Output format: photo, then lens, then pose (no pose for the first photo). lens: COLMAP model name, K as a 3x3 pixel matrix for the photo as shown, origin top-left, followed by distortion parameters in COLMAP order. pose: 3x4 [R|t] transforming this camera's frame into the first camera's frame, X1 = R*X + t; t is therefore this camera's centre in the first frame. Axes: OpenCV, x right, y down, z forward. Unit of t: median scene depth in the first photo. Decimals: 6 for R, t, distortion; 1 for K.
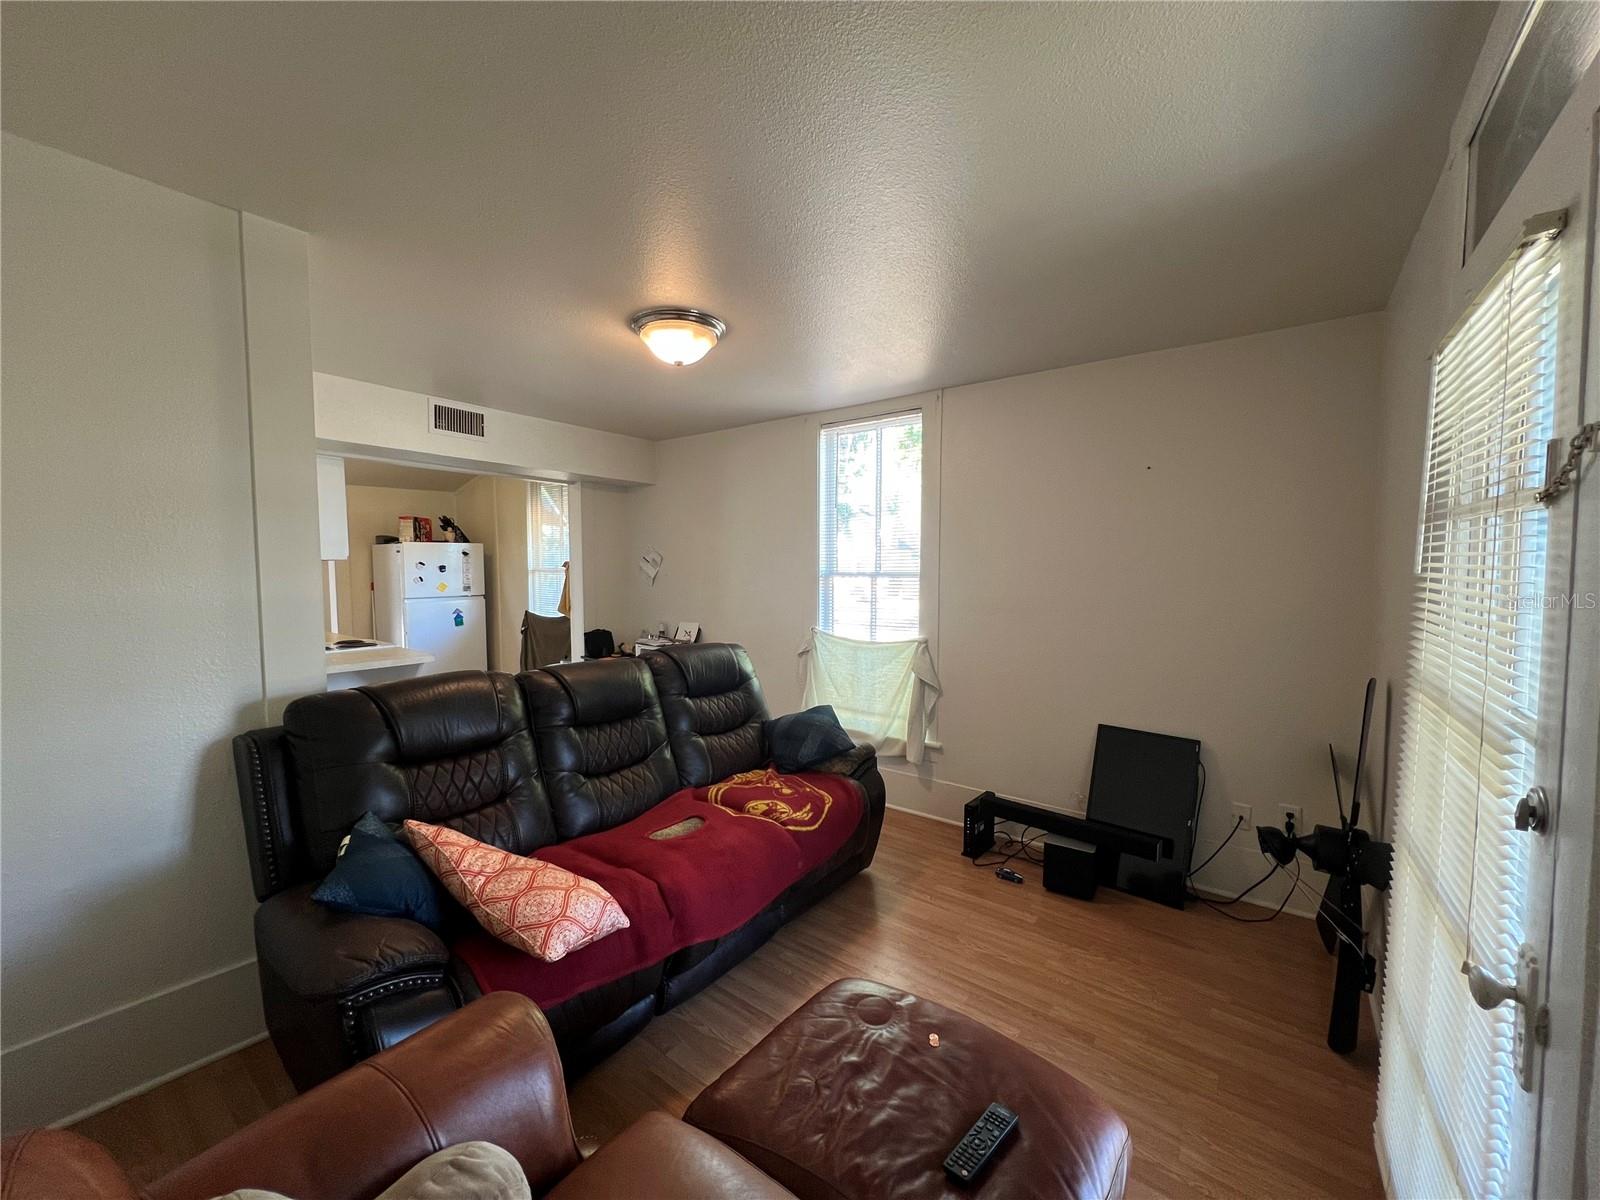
lens RADIAL K [[635.8, 0, 799.6], [0, 635.8, 600.0], [0, 0, 1]] dist [0.012116, -0.000685]
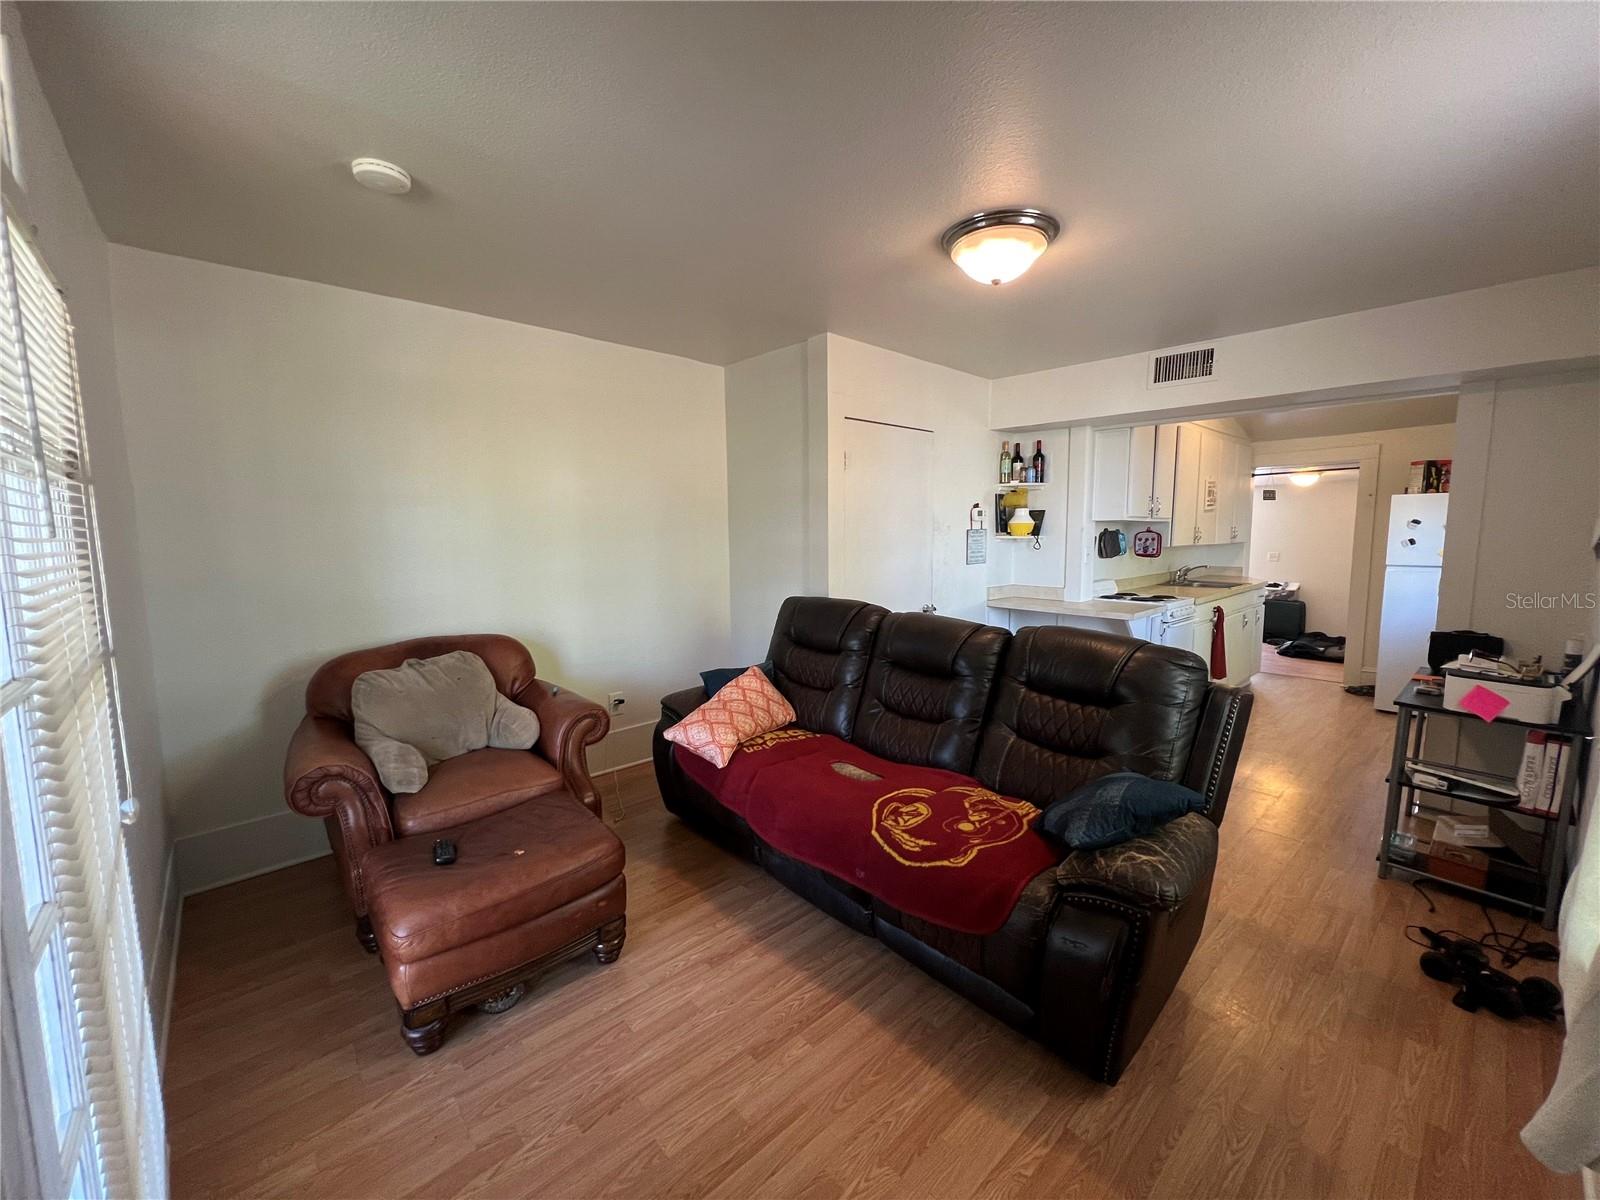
lens RADIAL K [[635.8, 0, 800.1], [0, 635.8, 601.0], [0, 0, 1]] dist [0.012116, -0.000685]
pose [[-0.181288, 0.115350, -0.976642, 0.313326], [-0.050579, 0.990689, 0.126398, -0.021159], [0.982129, 0.072312, -0.173765, 0.401106]]
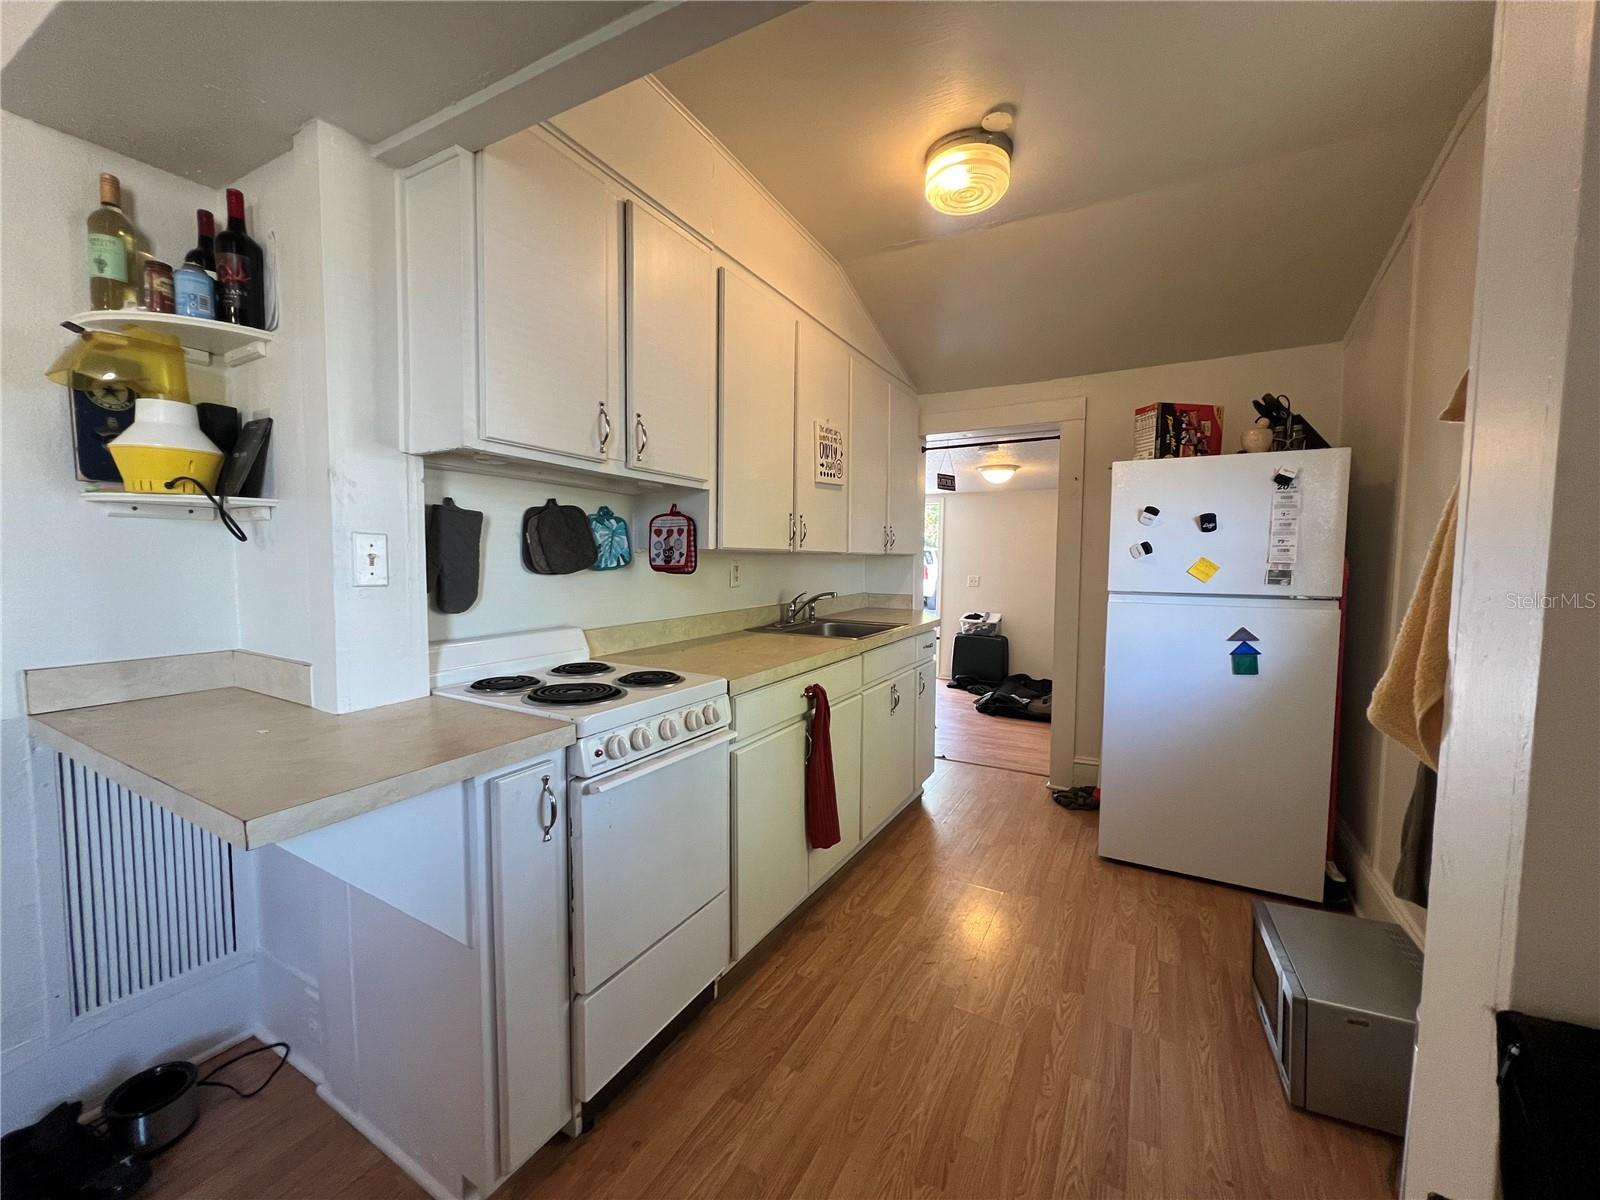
lens RADIAL K [[635.8, 0, 796.3], [0, 635.8, 595.9], [0, 0, 1]] dist [0.012116, -0.000685]
pose [[0.146347, 0.069054, -0.986820, -0.210122], [-0.072640, 0.995618, 0.058897, -0.008857], [0.986563, 0.063063, 0.150722, 0.703324]]
